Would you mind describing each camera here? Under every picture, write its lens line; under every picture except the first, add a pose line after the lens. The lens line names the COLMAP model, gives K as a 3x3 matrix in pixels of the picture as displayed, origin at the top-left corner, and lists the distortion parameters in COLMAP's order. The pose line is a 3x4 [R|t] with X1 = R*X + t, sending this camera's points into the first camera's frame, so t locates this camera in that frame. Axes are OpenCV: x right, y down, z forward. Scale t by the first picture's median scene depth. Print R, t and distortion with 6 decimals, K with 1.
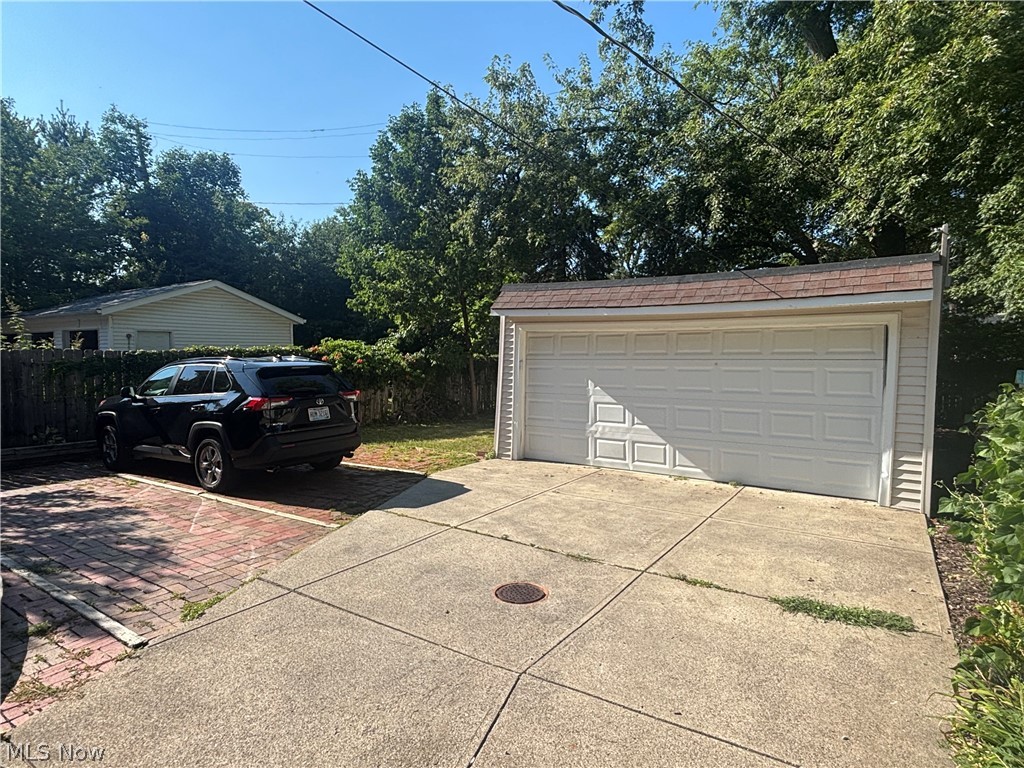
lens RADIAL K [[571.5, 0, 504.6], [0, 571.5, 381.9], [0, 0, 1]] dist [0.051004, -0.033127]
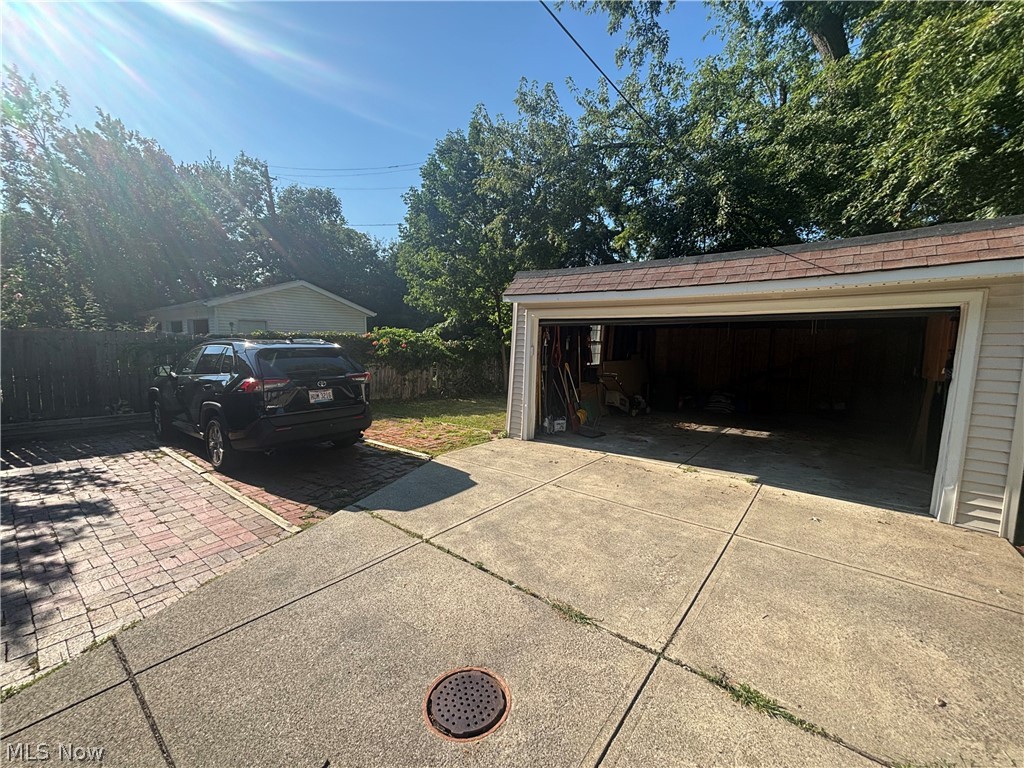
lens RADIAL K [[412.8, 0, 510.2], [0, 412.8, 380.9], [0, 0, 1]] dist [0.010125, 0.000143]
pose [[0.997028, 0.018595, -0.074758, 0.032921], [-0.015404, 0.998955, 0.043031, -0.003878], [0.075480, -0.041752, 0.996273, 0.176680]]
